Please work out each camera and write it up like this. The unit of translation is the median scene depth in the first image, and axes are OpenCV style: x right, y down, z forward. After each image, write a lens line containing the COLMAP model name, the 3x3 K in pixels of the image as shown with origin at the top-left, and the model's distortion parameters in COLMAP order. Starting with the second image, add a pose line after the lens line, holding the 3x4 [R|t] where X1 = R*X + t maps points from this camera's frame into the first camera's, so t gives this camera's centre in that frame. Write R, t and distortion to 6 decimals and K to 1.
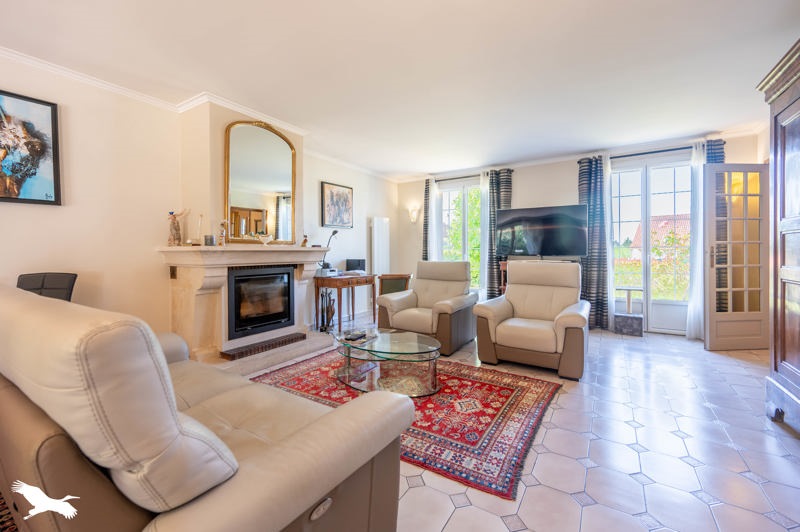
lens RADIAL K [[327.3, 0, 397.4], [0, 327.3, 252.4], [0, 0, 1]] dist [0.000627, 0.000252]
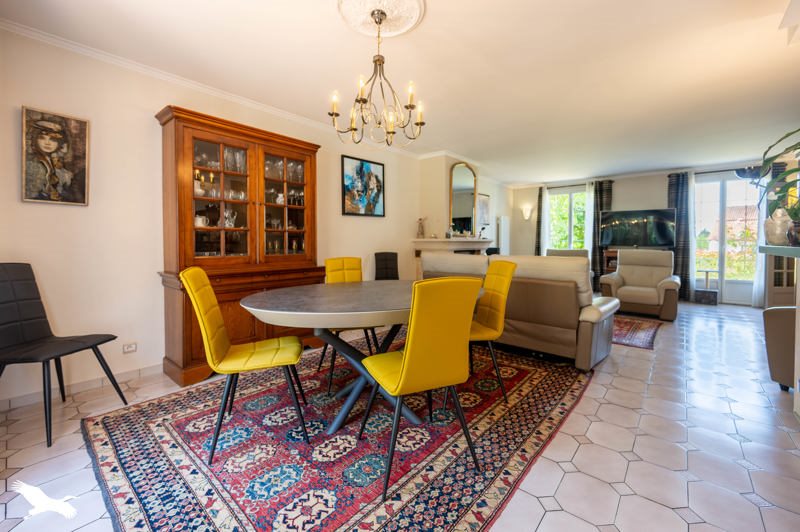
lens RADIAL K [[327.3, 0, 415.2], [0, 327.3, 249.1], [0, 0, 1]] dist [0.000627, 0.000252]
pose [[0.994140, 0.009498, -0.107687, -0.341398], [-0.007258, 0.999749, 0.021176, 0.000765], [0.107861, -0.020271, 0.993959, -0.465719]]
